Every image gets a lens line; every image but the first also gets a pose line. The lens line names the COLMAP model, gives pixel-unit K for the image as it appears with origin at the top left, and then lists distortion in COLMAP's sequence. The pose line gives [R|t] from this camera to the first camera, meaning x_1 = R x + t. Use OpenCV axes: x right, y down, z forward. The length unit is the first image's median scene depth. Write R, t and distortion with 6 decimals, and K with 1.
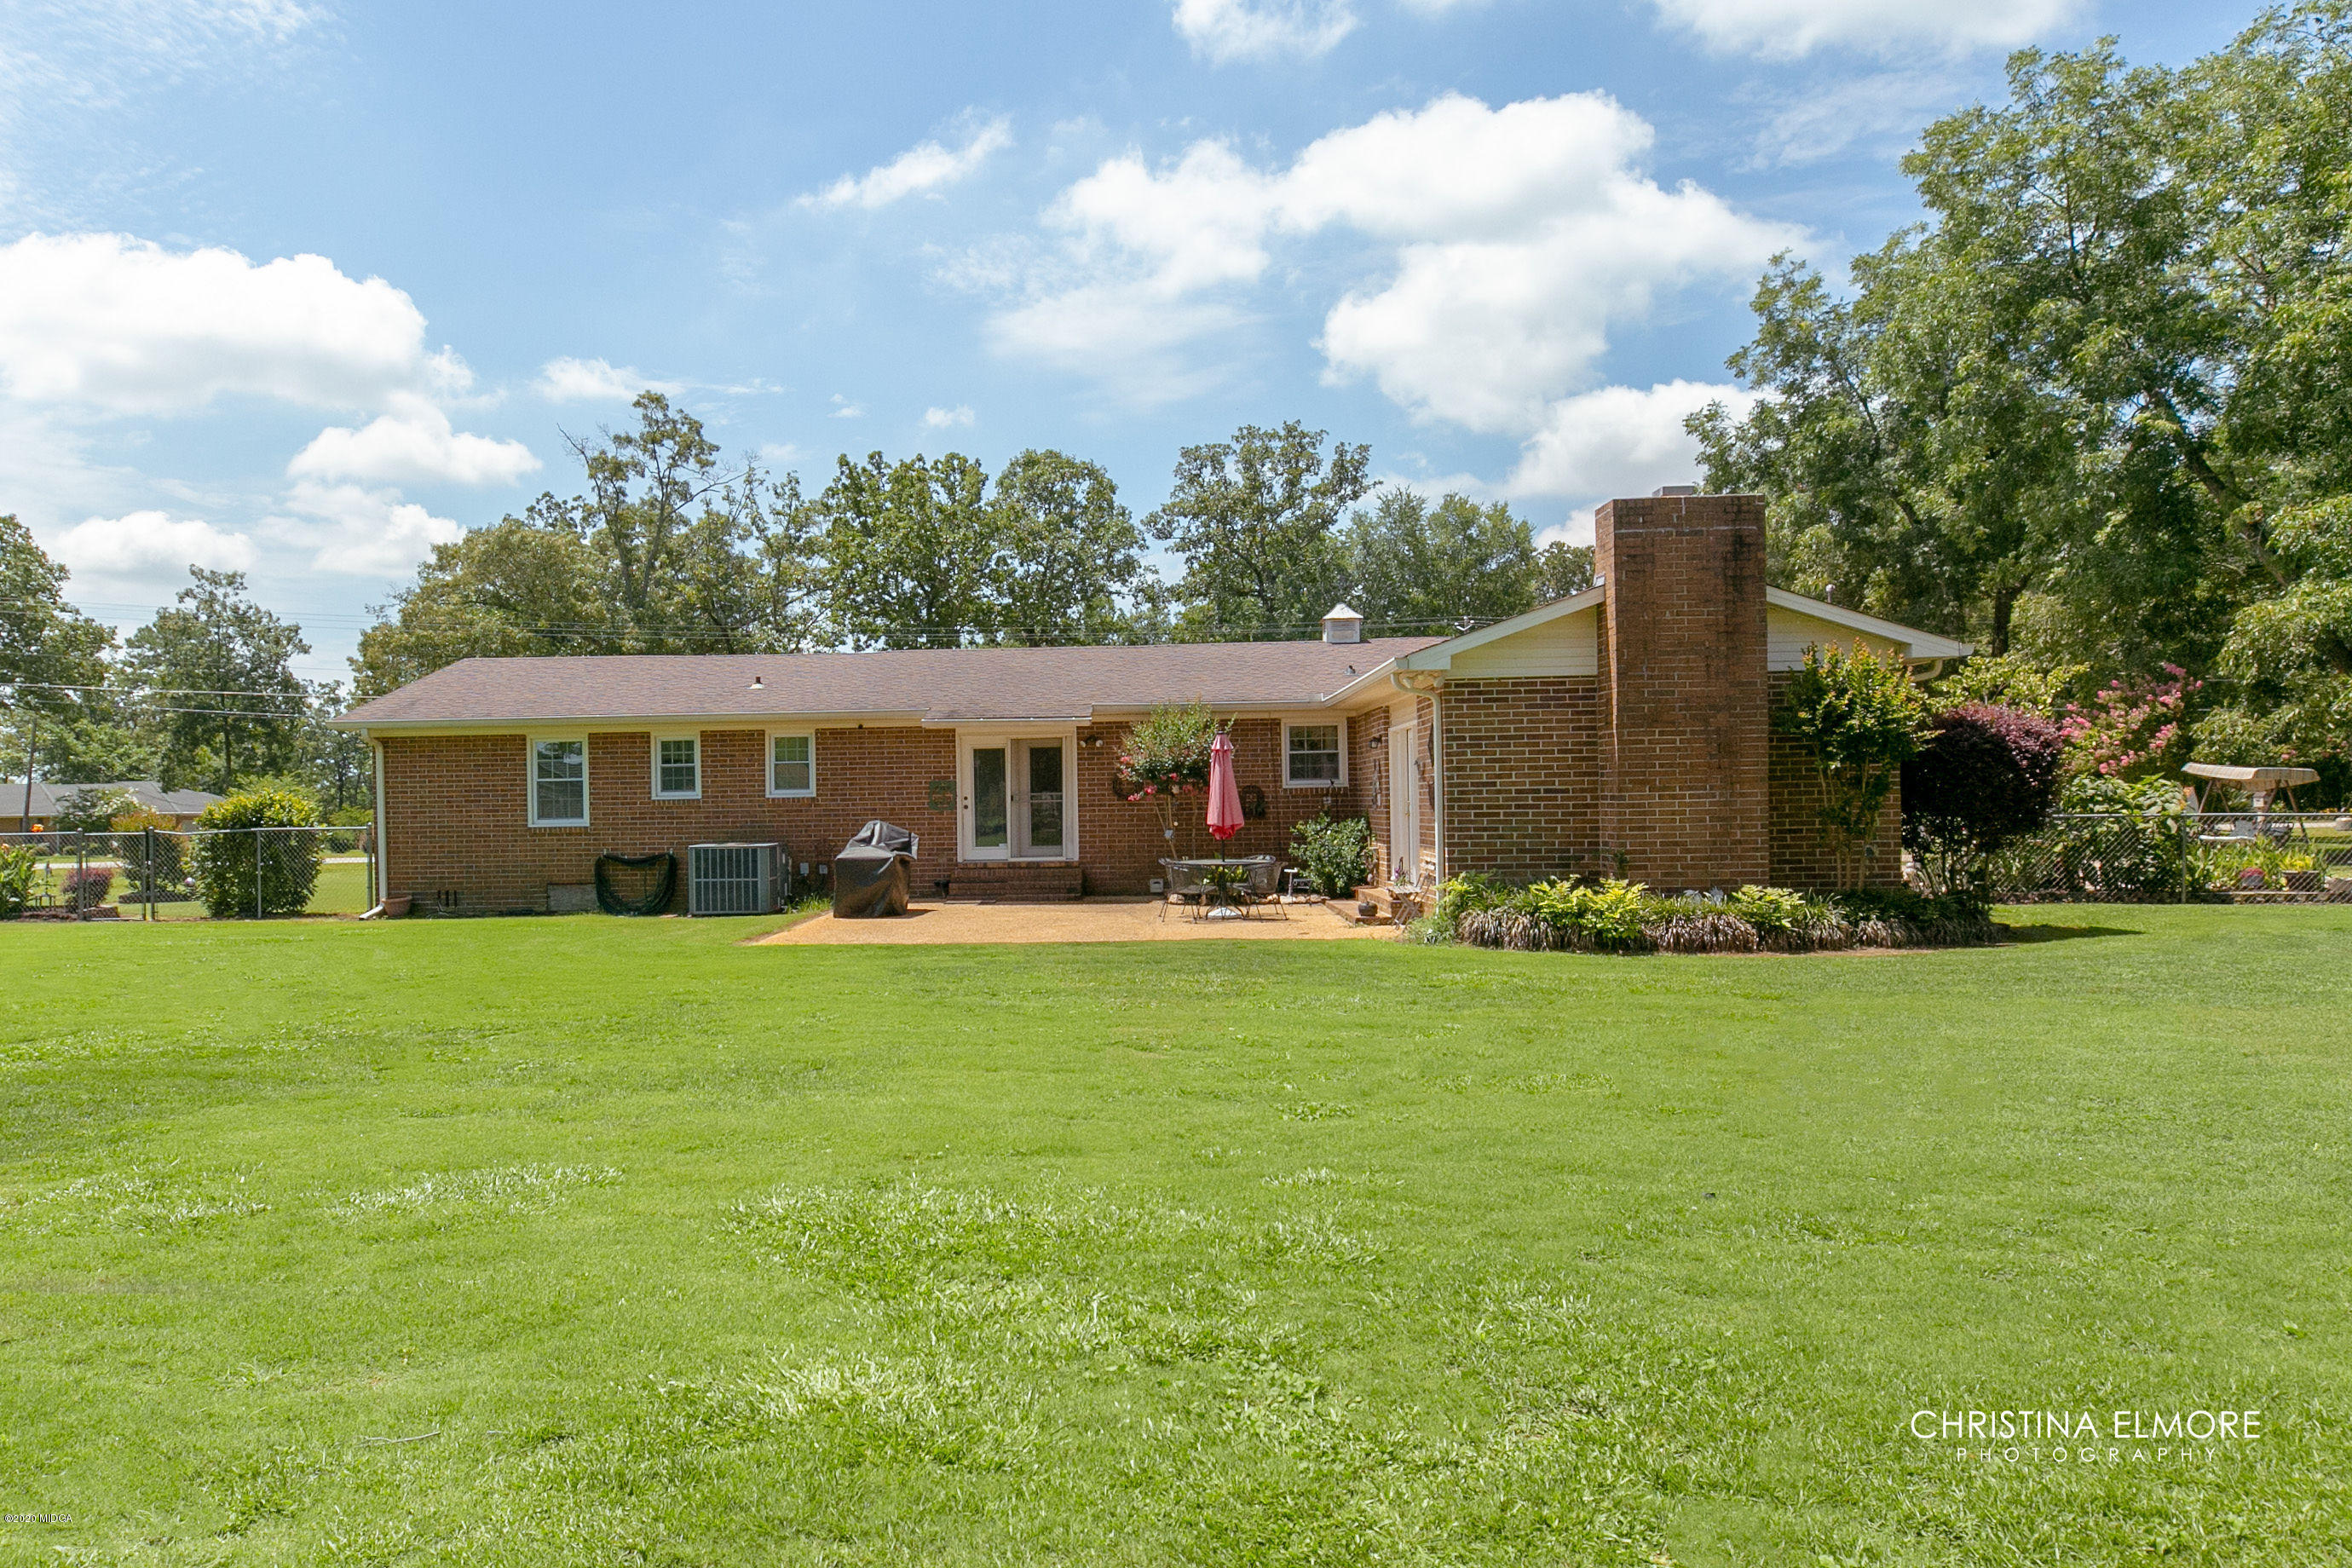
lens RADIAL K [[1511.6, 0, 1067.2], [0, 1511.6, 818.7], [0, 0, 1]] dist [-0.001210, -0.000444]
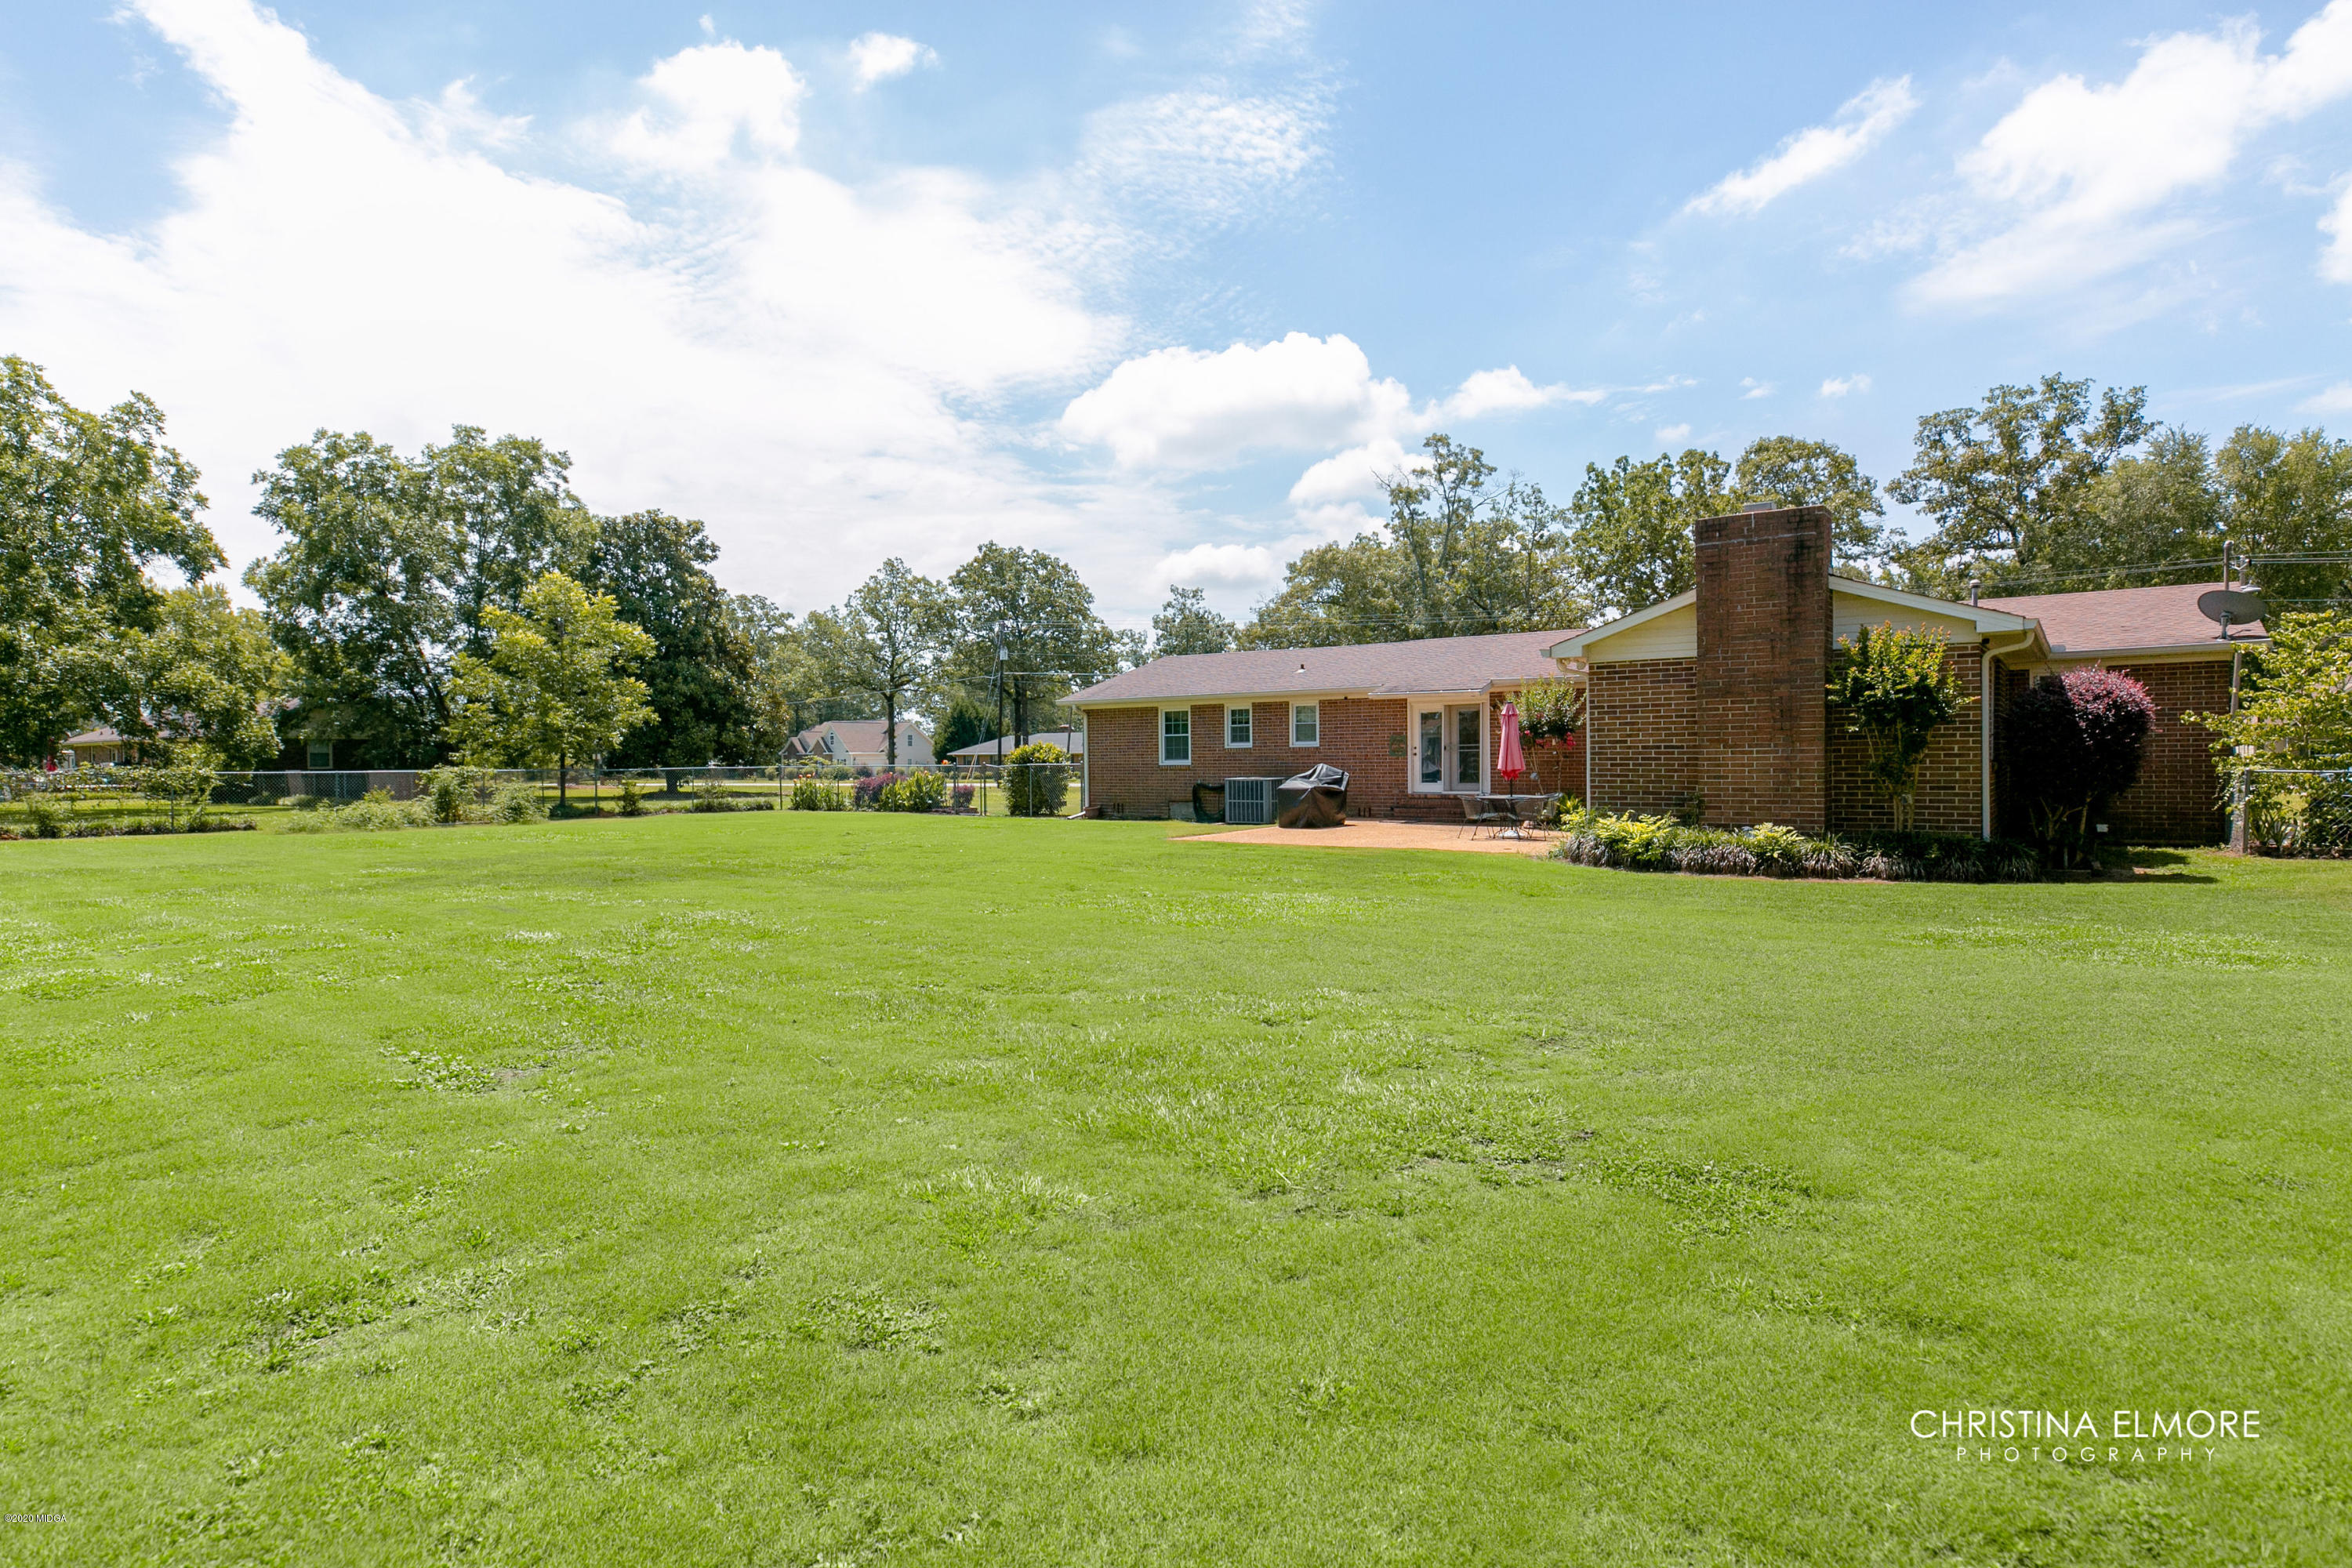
lens RADIAL K [[1250.3, 0, 1176.0], [0, 1250.3, 784.0], [0, 0, 1]] dist [0.005807, 0.000666]
pose [[0.833475, 0.021223, -0.552149, 0.384731], [-0.010091, 0.999680, 0.023193, -0.005083], [0.552465, -0.013759, 0.833423, -0.086828]]
